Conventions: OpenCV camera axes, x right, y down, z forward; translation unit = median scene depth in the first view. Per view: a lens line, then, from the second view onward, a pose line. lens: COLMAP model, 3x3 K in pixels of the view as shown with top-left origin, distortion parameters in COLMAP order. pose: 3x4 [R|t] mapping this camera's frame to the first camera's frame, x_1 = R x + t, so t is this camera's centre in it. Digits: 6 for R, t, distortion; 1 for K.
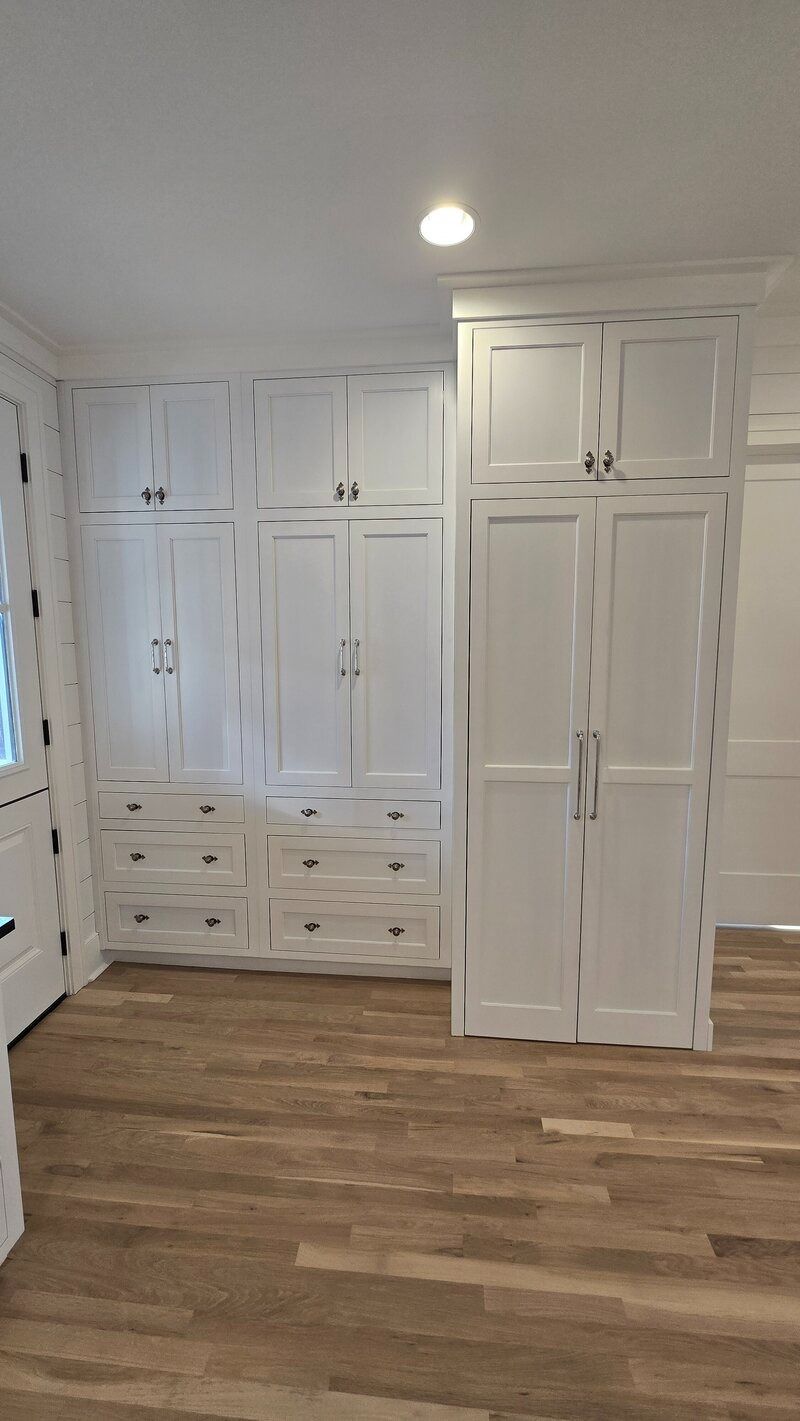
lens RADIAL K [[577.1, 0, 398.1], [0, 577.1, 712.3], [0, 0, 1]] dist [-0.007091, 0.001960]
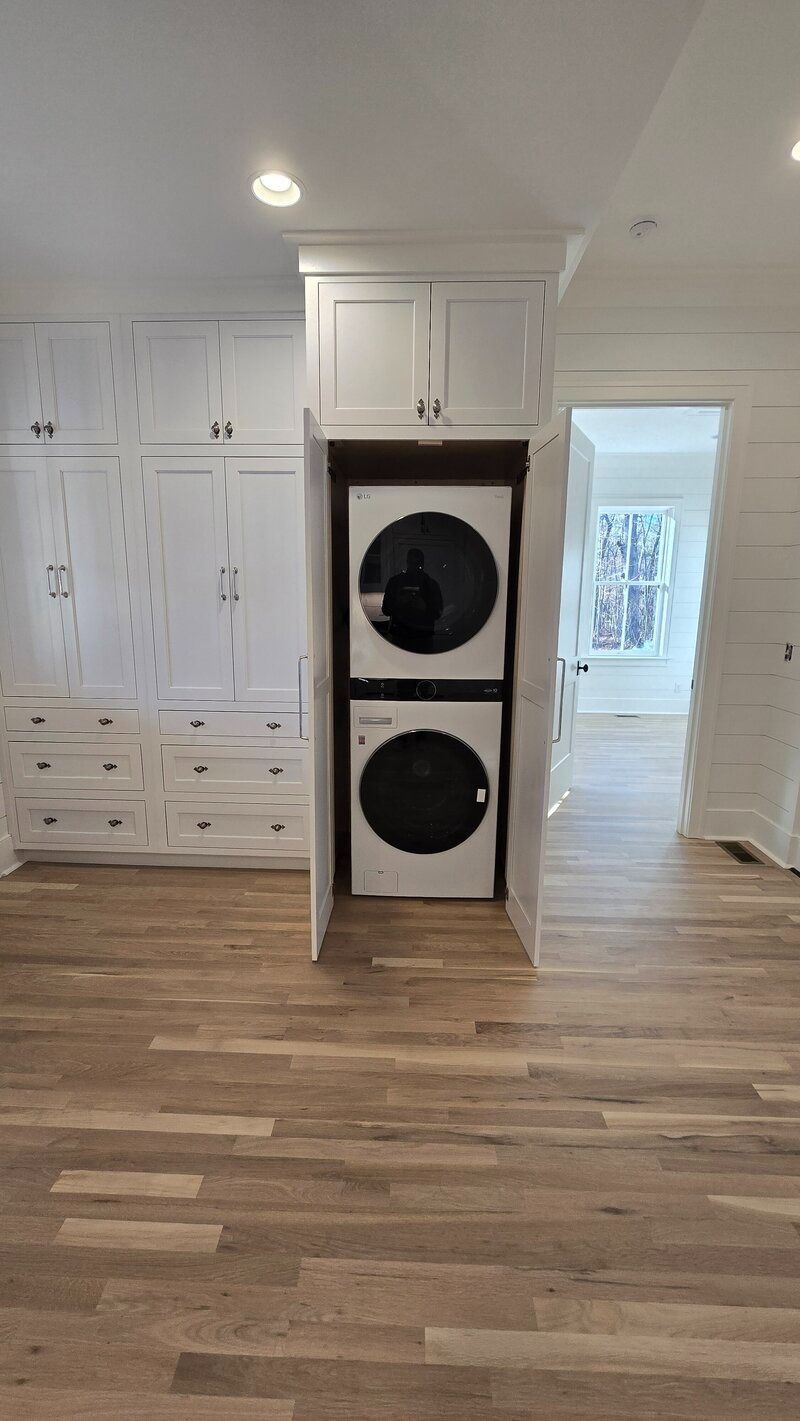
lens RADIAL K [[577.1, 0, 394.6], [0, 577.1, 711.9], [0, 0, 1]] dist [-0.007091, 0.001960]
pose [[0.998209, 0.001551, 0.059810, 0.177876], [-0.005876, 0.997372, 0.072207, 0.073062], [-0.059541, -0.072429, 0.995595, -0.156305]]
